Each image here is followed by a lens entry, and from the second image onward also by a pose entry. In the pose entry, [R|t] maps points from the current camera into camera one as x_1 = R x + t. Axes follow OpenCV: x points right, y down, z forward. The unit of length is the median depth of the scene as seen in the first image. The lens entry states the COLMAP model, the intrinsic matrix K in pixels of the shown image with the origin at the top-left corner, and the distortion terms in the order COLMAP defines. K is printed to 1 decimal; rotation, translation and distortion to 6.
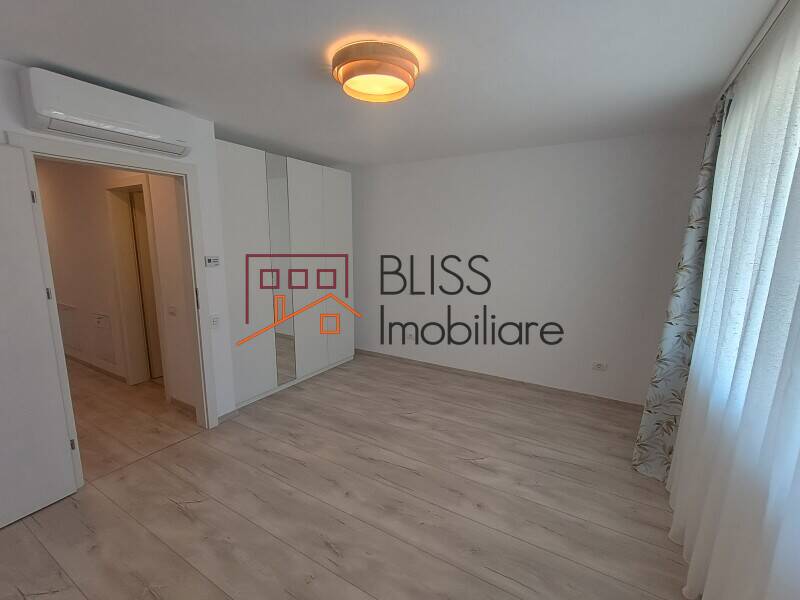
lens RADIAL K [[361.6, 0, 402.4], [0, 361.6, 300.3], [0, 0, 1]] dist [0.000021, 0.000673]
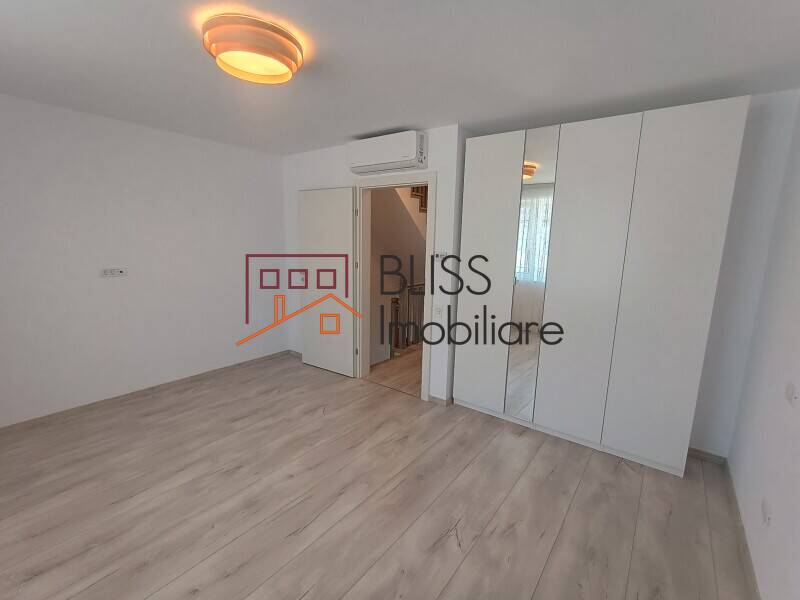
lens RADIAL K [[361.6, 0, 402.4], [0, 361.6, 300.3], [0, 0, 1]] dist [0.000021, 0.000673]
pose [[-0.092782, 0.157618, -0.983132, 0.650391], [-0.190785, 0.966281, 0.172921, -0.163076], [0.977237, 0.203610, -0.059583, 1.093505]]
